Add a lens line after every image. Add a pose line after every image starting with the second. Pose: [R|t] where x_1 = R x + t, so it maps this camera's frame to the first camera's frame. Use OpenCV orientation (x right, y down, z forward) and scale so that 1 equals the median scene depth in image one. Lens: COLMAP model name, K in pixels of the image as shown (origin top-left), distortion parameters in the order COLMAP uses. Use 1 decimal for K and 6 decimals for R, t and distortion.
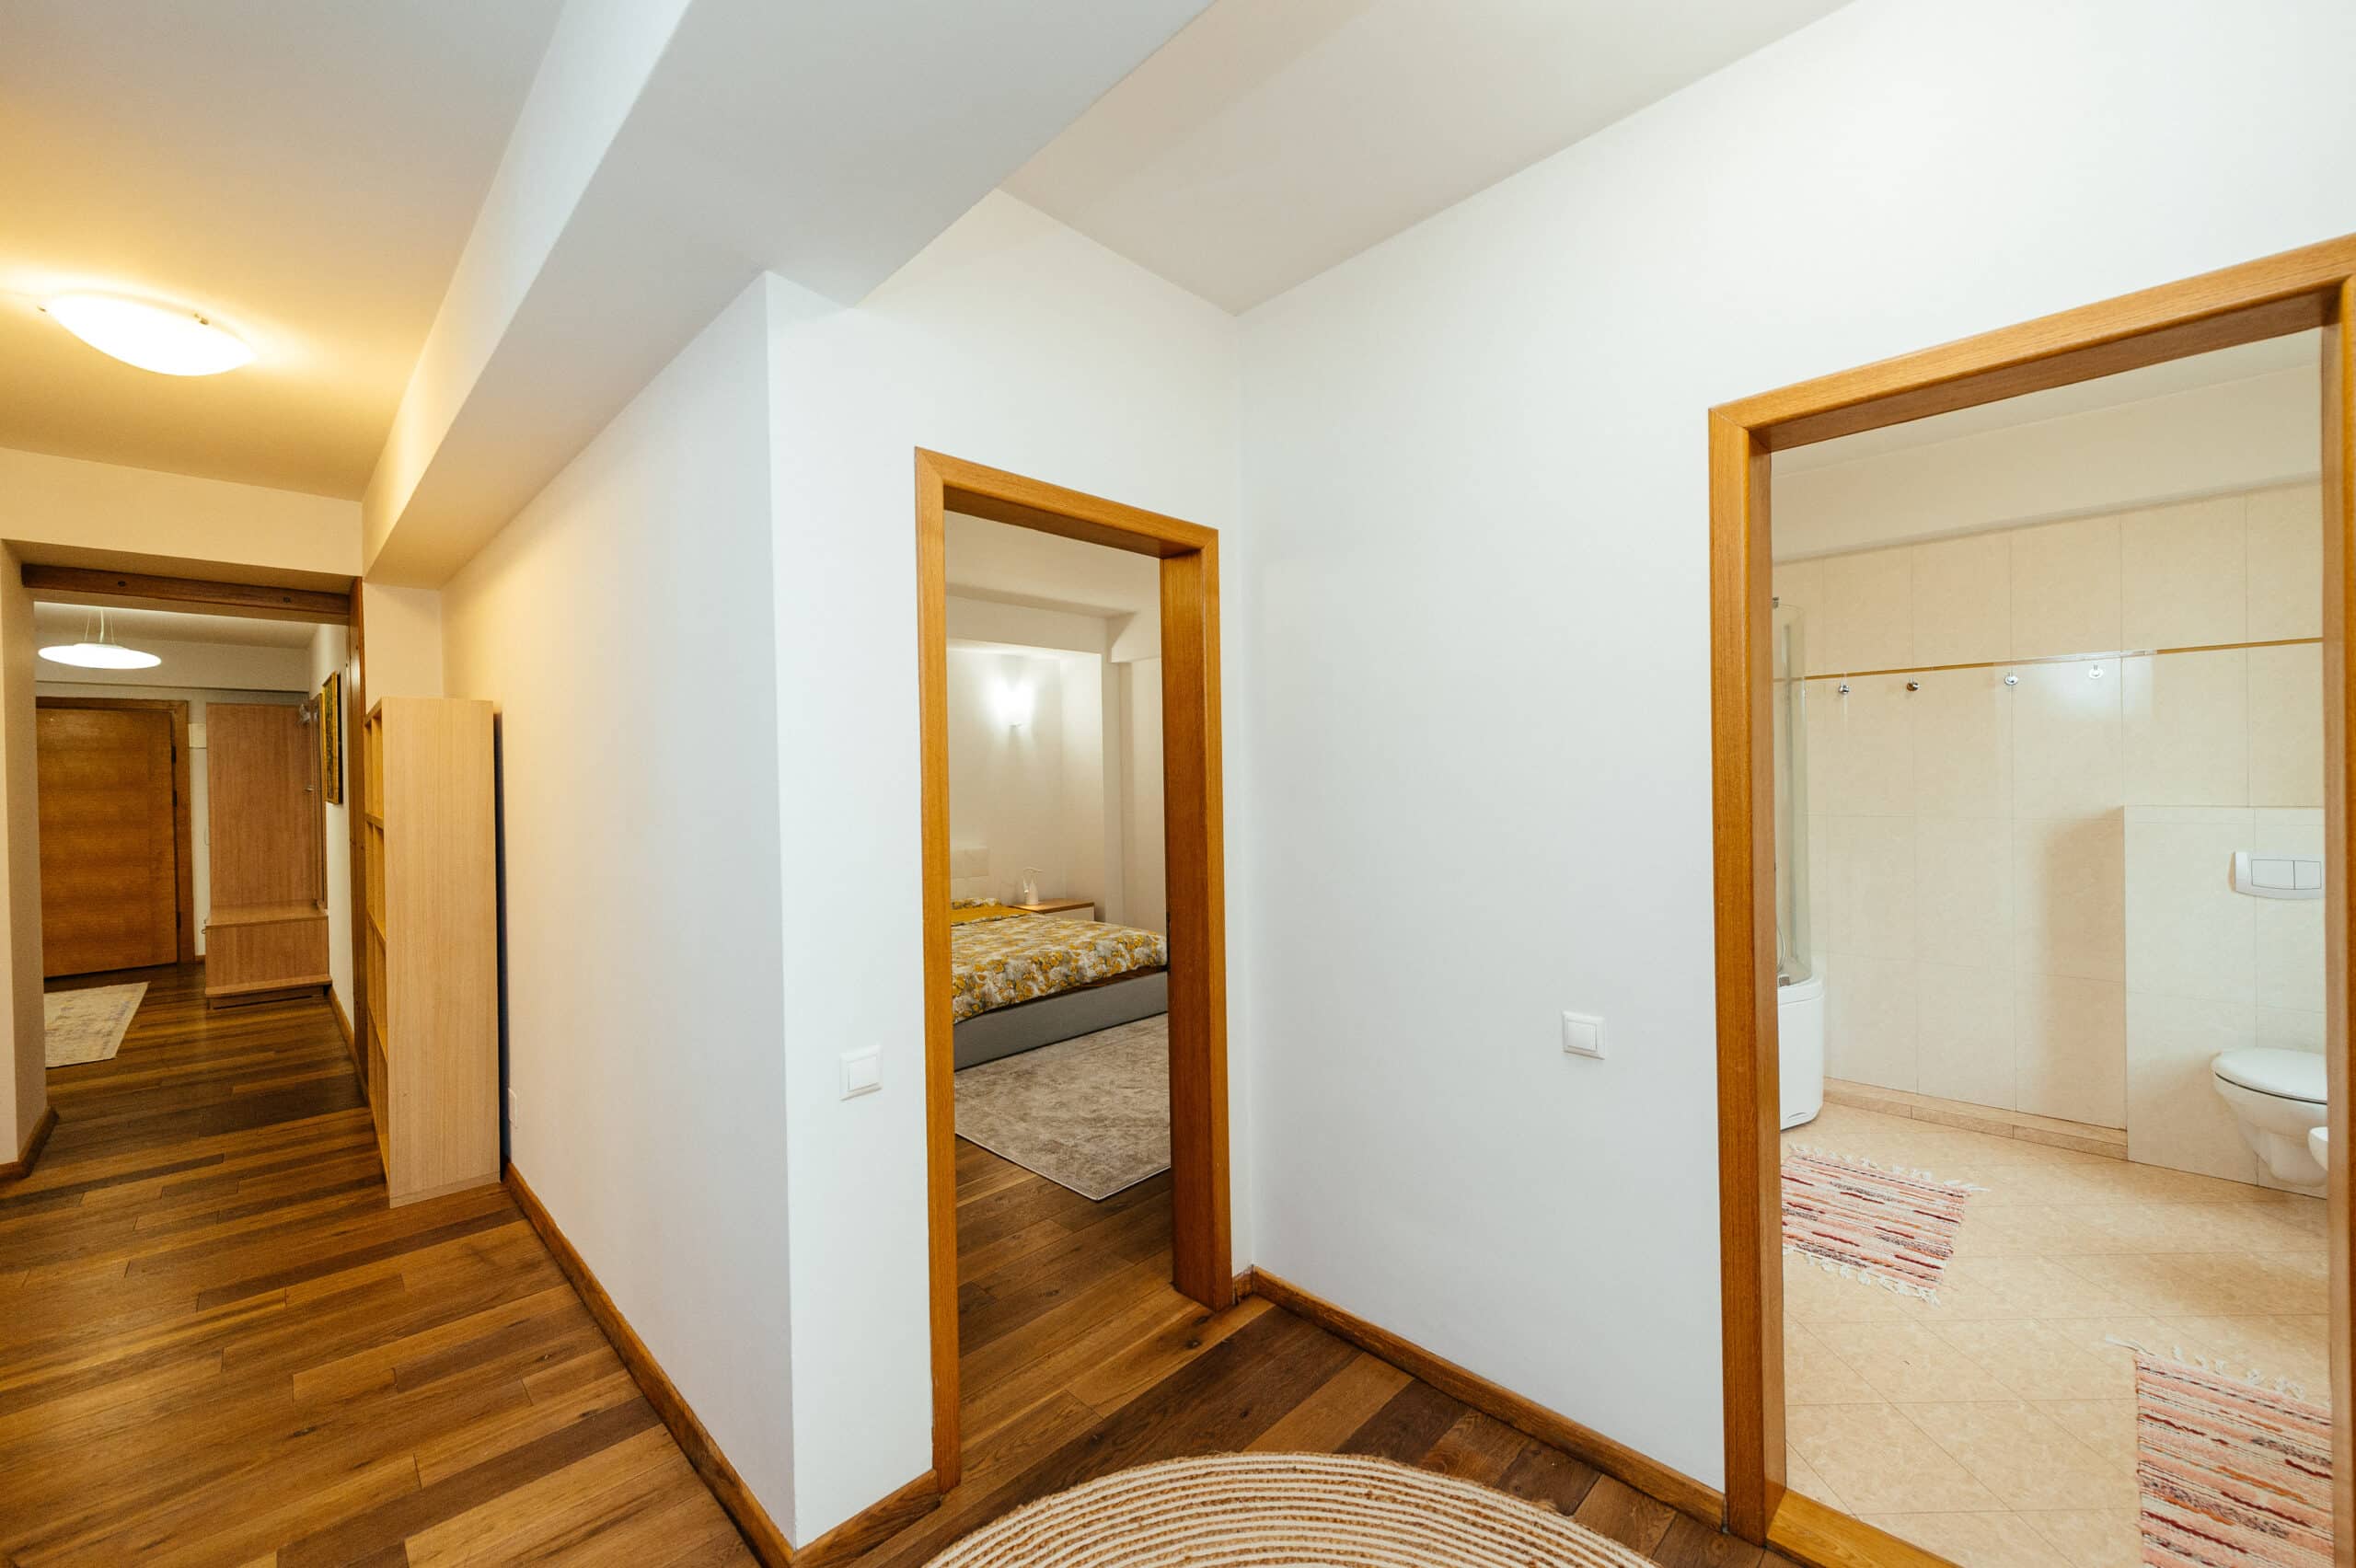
lens RADIAL K [[936.2, 0, 1178.0], [0, 936.2, 784.0], [0, 0, 1]] dist [0.020131, -0.008903]
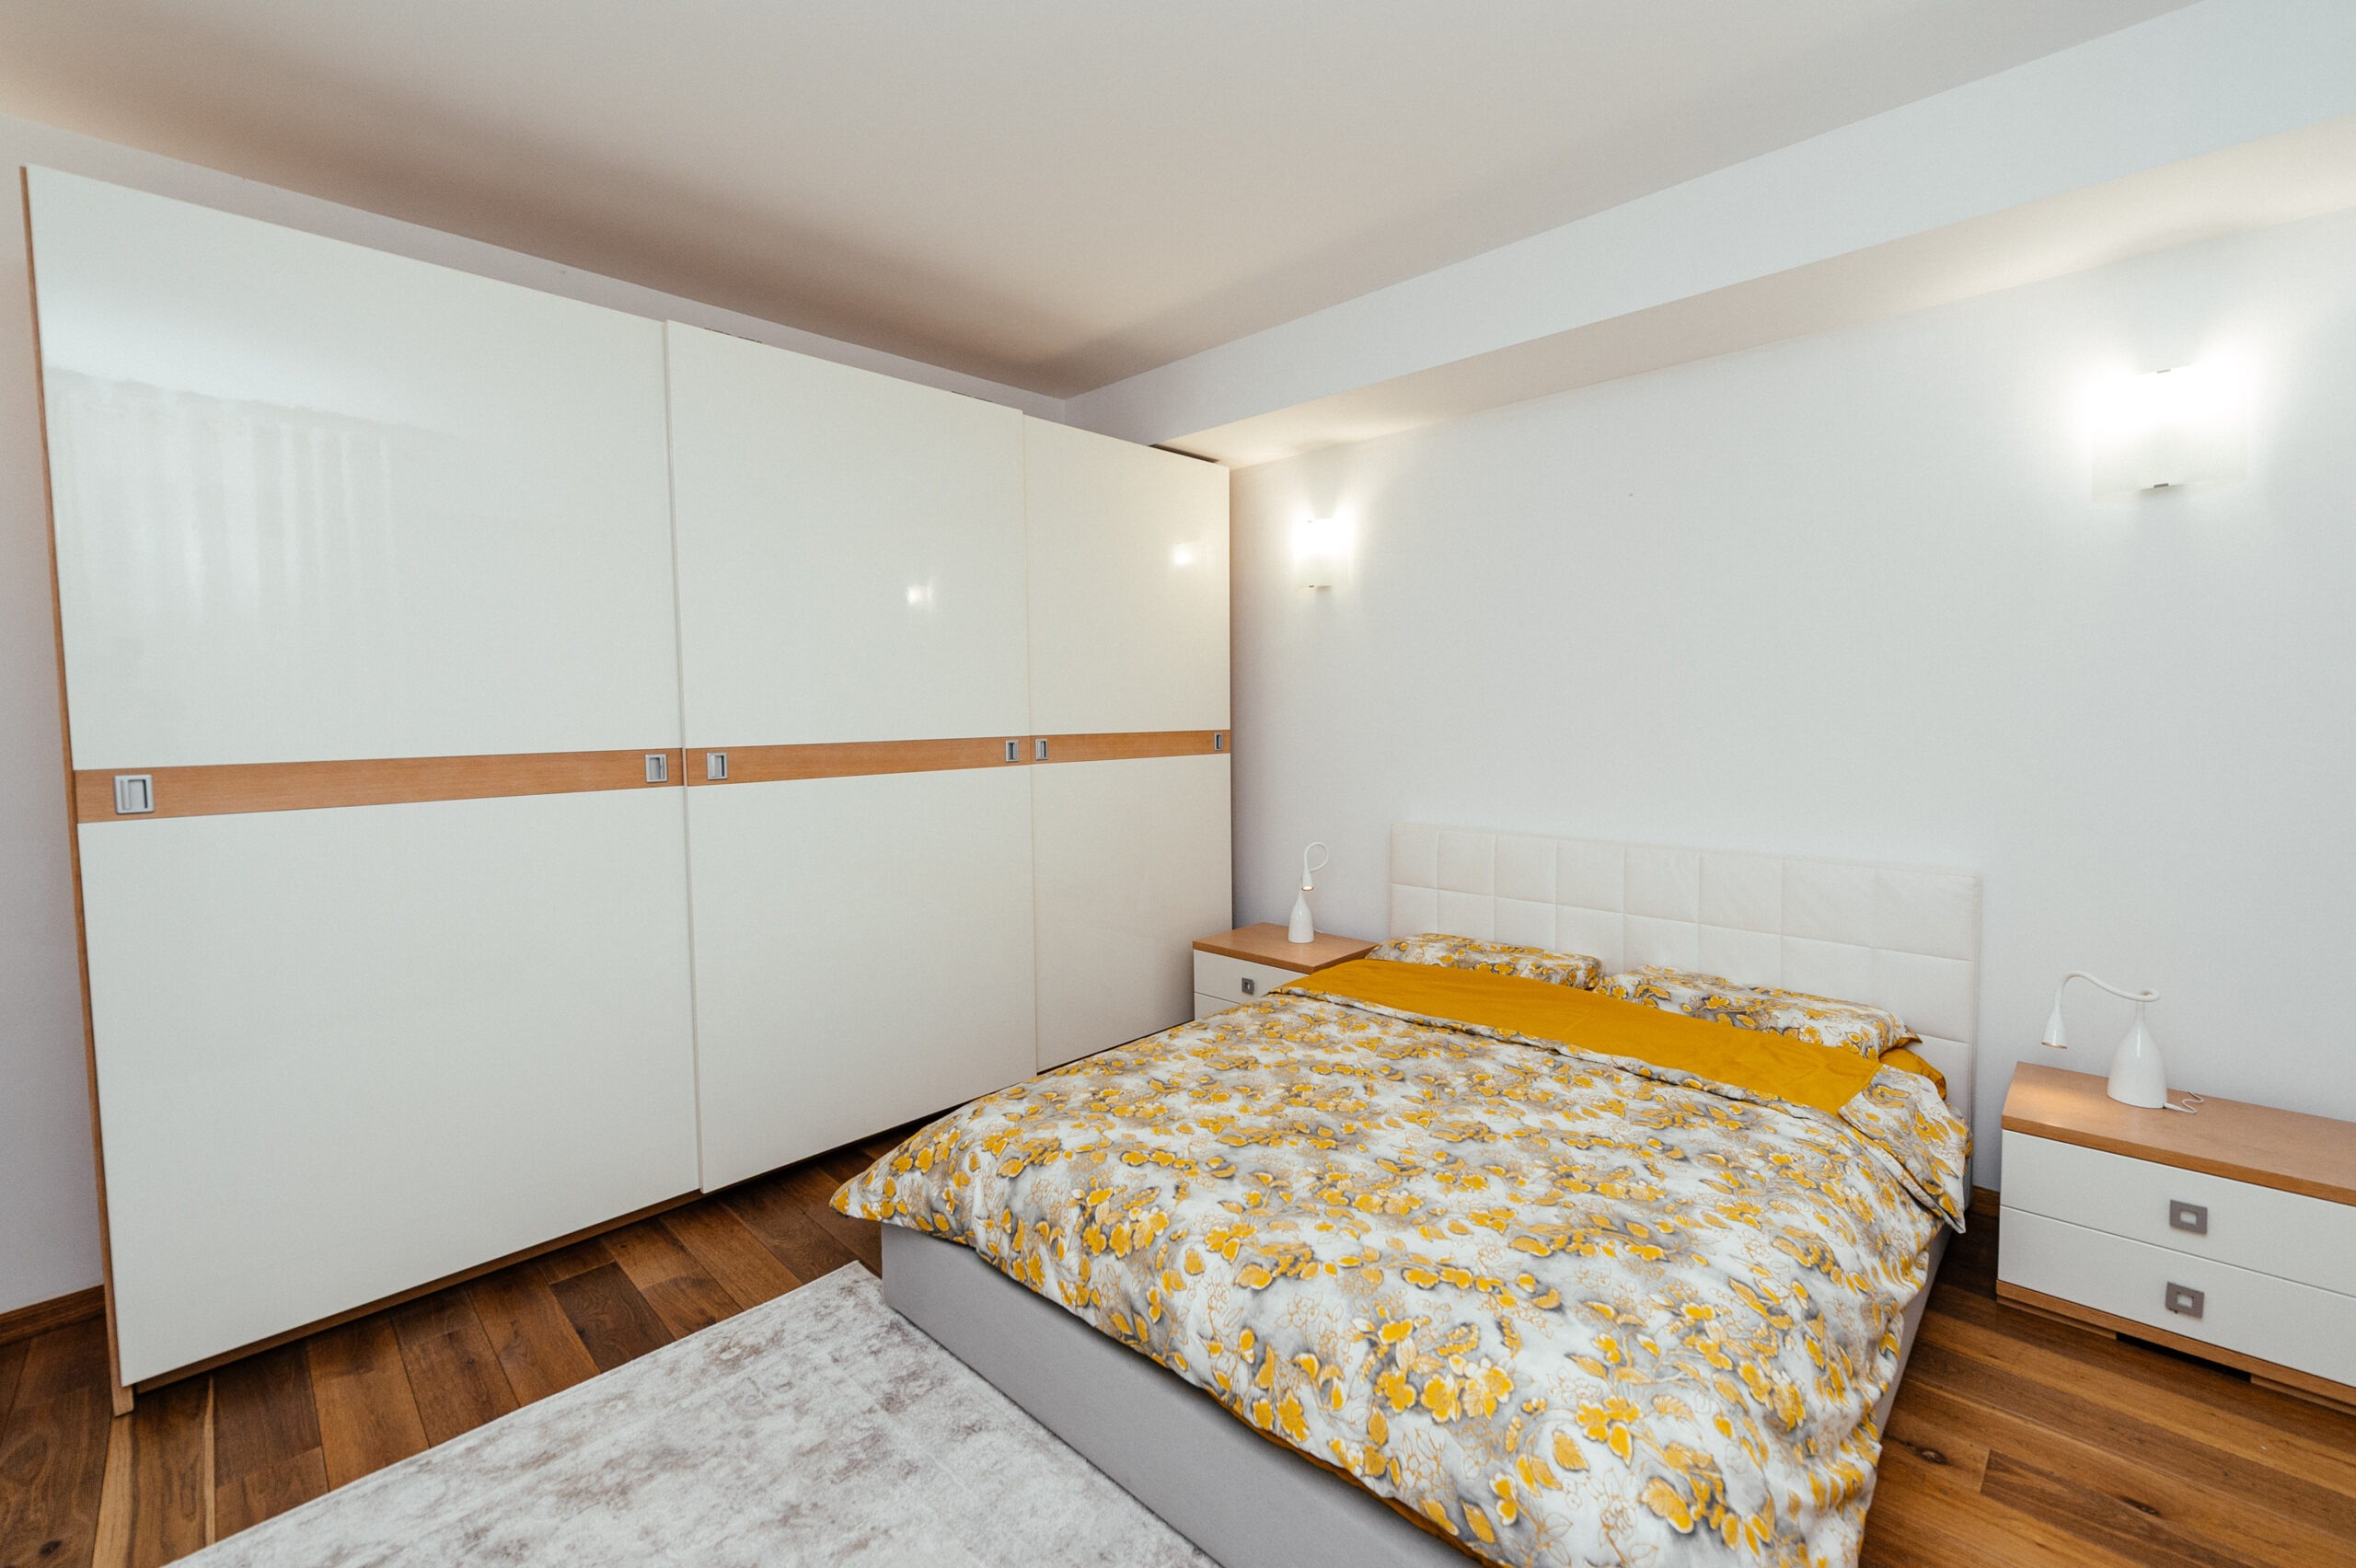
lens RADIAL K [[975.1, 0, 1178.0], [0, 975.1, 784.0], [0, 0, 1]] dist [0.013423, -0.006020]
pose [[0.000940, 0.090967, -0.995853, 0.199645], [-0.003079, 0.995849, 0.090964, -0.004017], [0.999995, 0.002980, 0.001216, 1.018865]]
